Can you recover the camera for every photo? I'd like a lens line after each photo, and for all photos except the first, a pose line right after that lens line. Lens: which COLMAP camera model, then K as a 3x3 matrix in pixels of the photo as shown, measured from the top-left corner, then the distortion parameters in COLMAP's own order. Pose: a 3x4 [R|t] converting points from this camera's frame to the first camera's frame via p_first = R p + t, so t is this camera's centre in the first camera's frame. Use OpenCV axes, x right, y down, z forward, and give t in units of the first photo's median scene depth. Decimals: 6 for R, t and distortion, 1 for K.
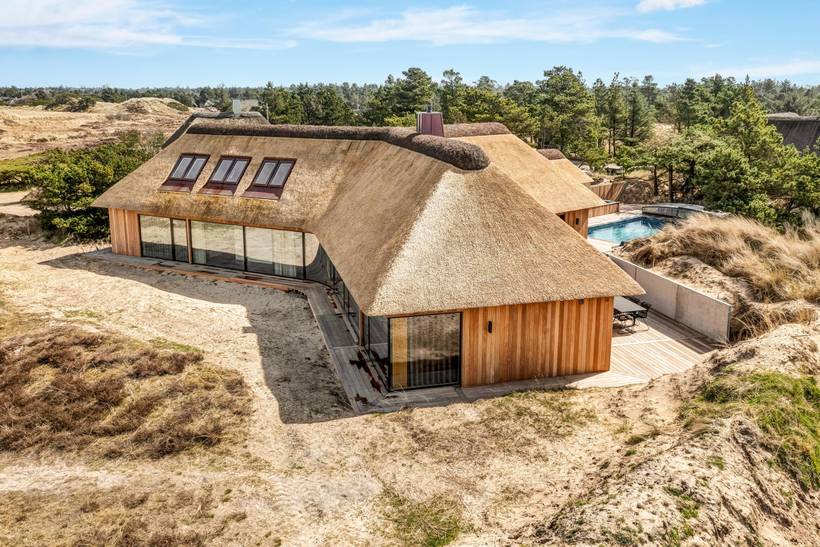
lens RADIAL K [[658.9, 0, 439.4], [0, 658.9, 211.7], [0, 0, 1]] dist [-0.003582, 0.000726]
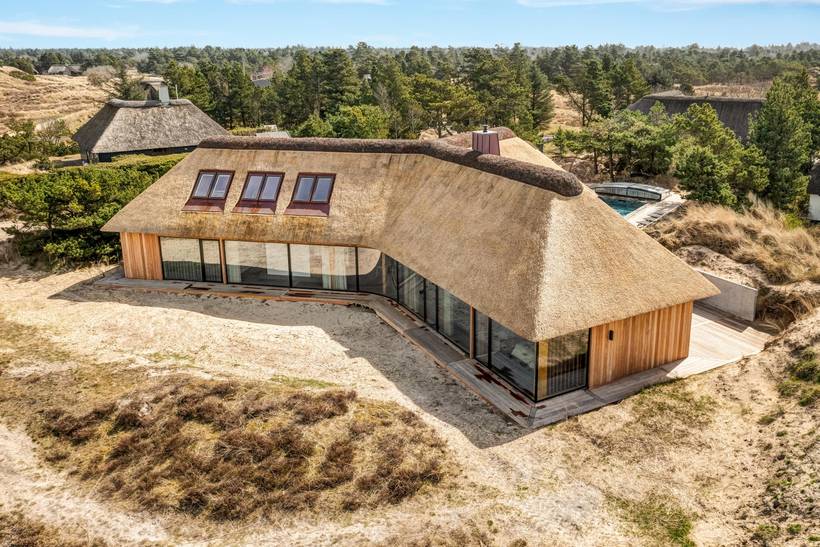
lens RADIAL K [[636.7, 0, 480.5], [0, 636.7, 202.3], [0, 0, 1]] dist [-0.010828, 0.001268]
pose [[0.964444, -0.058569, 0.257715, -0.307226], [0.045421, 0.997358, 0.056684, -0.097658], [-0.260354, -0.042963, 0.964557, -0.011913]]
